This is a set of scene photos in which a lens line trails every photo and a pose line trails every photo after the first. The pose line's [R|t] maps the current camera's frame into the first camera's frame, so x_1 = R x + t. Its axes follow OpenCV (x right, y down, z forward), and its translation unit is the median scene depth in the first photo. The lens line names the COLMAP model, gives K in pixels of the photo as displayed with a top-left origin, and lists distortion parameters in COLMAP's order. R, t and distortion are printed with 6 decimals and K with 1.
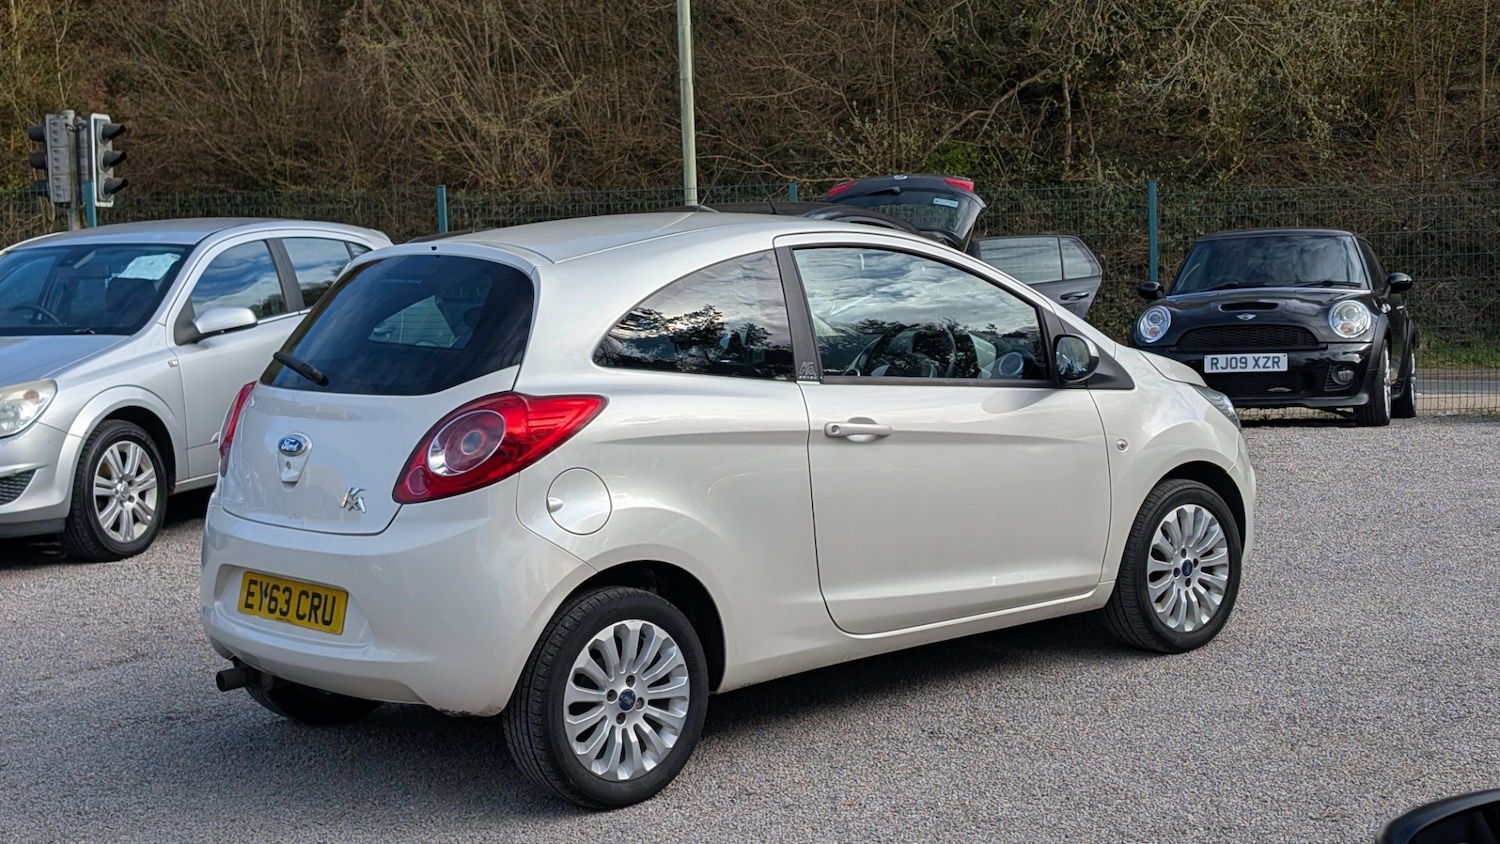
lens RADIAL K [[2336.5, 0, 777.2], [0, 2336.5, 417.1], [0, 0, 1]] dist [0.255396, -1.079199]
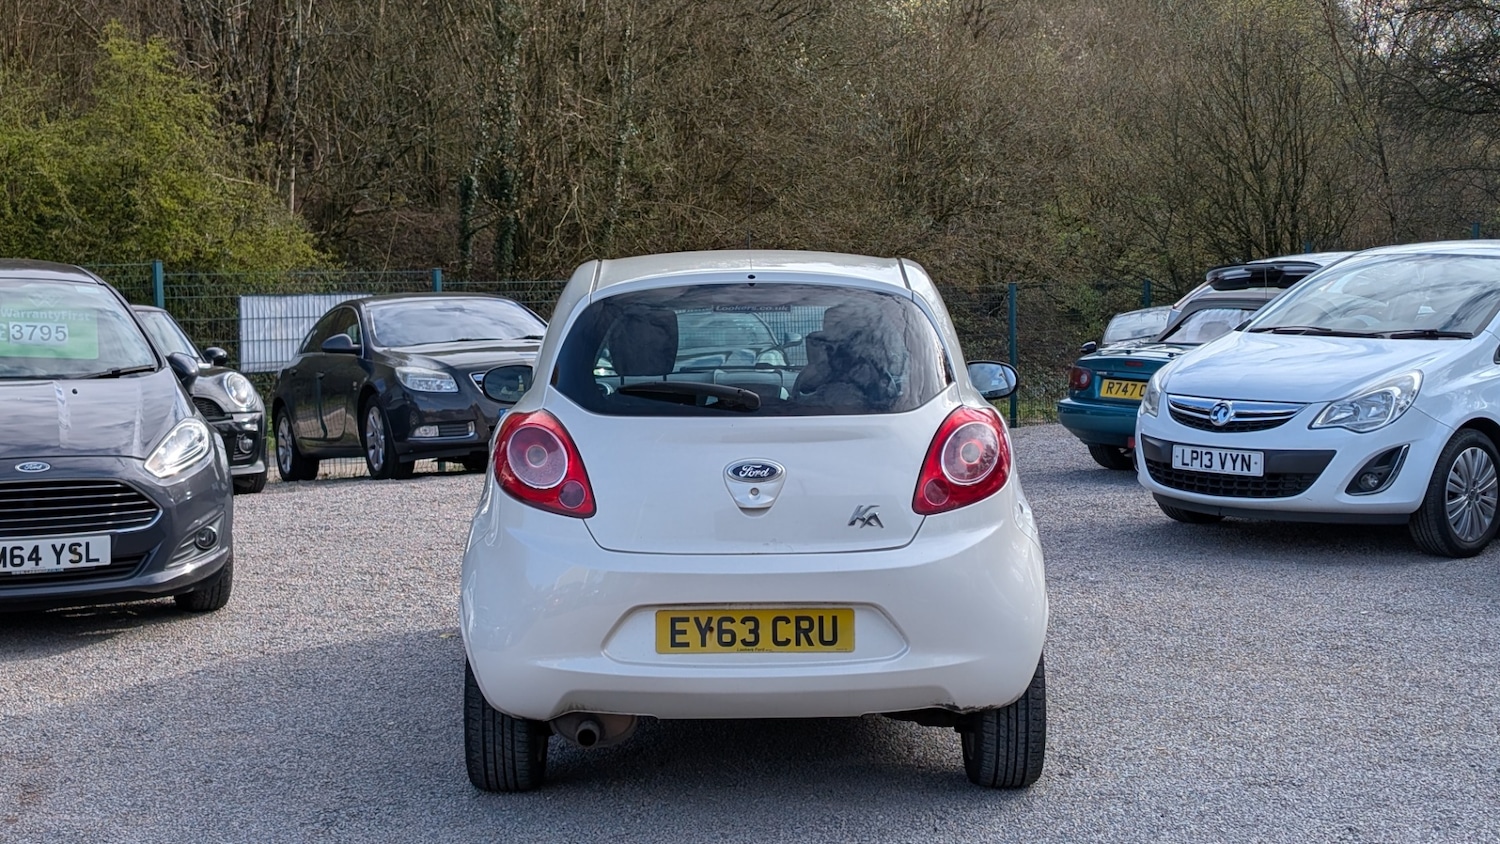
lens RADIAL K [[2333.2, 0, 789.6], [0, 2333.2, 416.7], [0, 0, 1]] dist [0.258775, -1.090086]
pose [[0.652781, -0.030346, 0.756938, -0.916071], [0.064910, 0.997763, -0.015978, 0.005609], [-0.754760, 0.059563, 0.653291, 0.341173]]
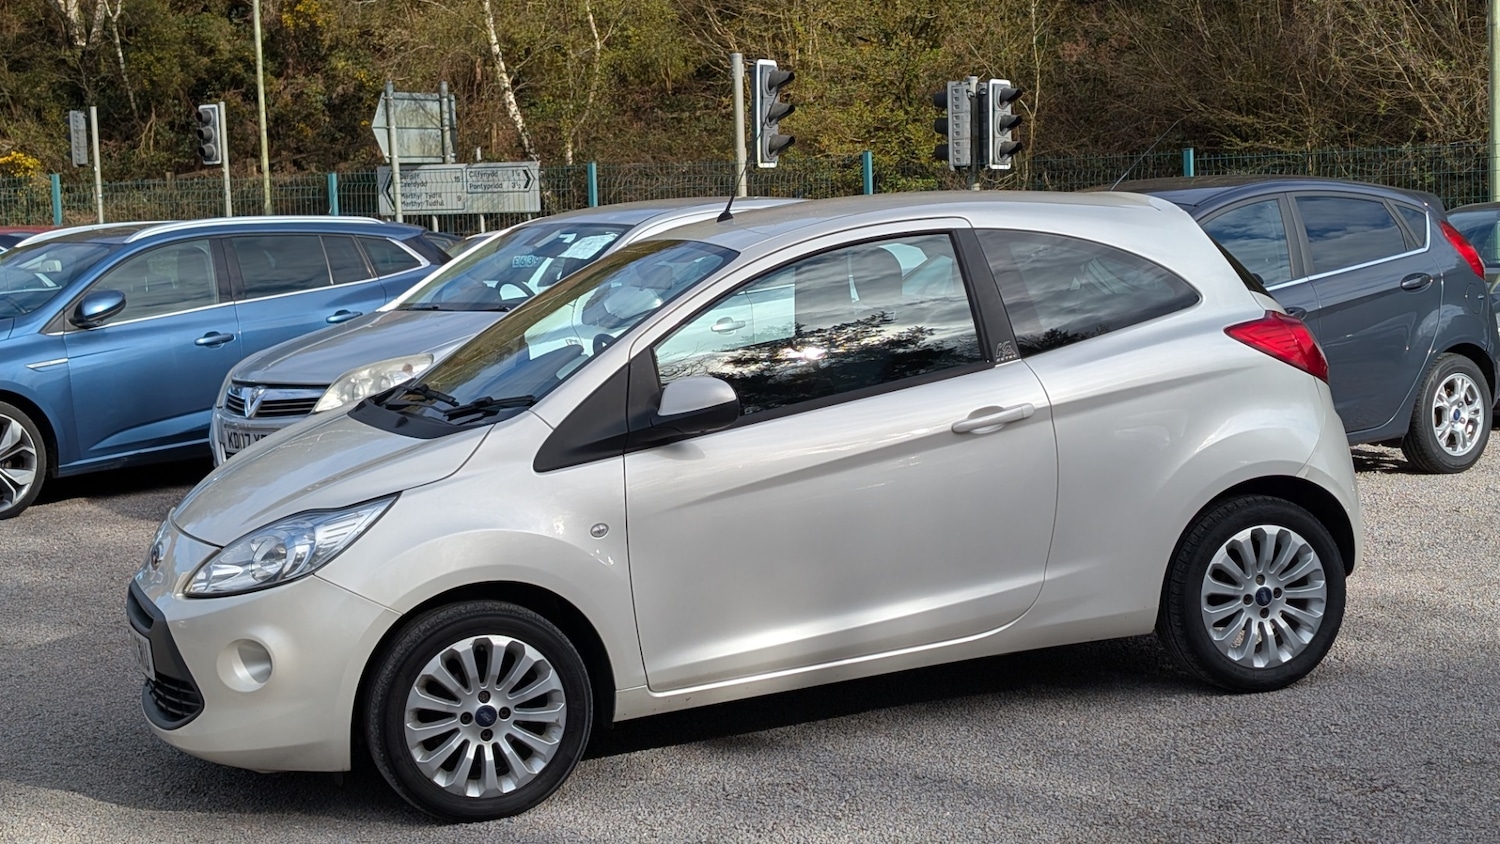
lens RADIAL K [[2333.2, 0, 789.6], [0, 2333.2, 416.7], [0, 0, 1]] dist [0.258775, -1.090086]
pose [[0.884099, 0.043759, -0.465247, 0.510101], [-0.033222, 0.998972, 0.030826, -0.039159], [0.466118, -0.011796, 0.884644, 0.203791]]
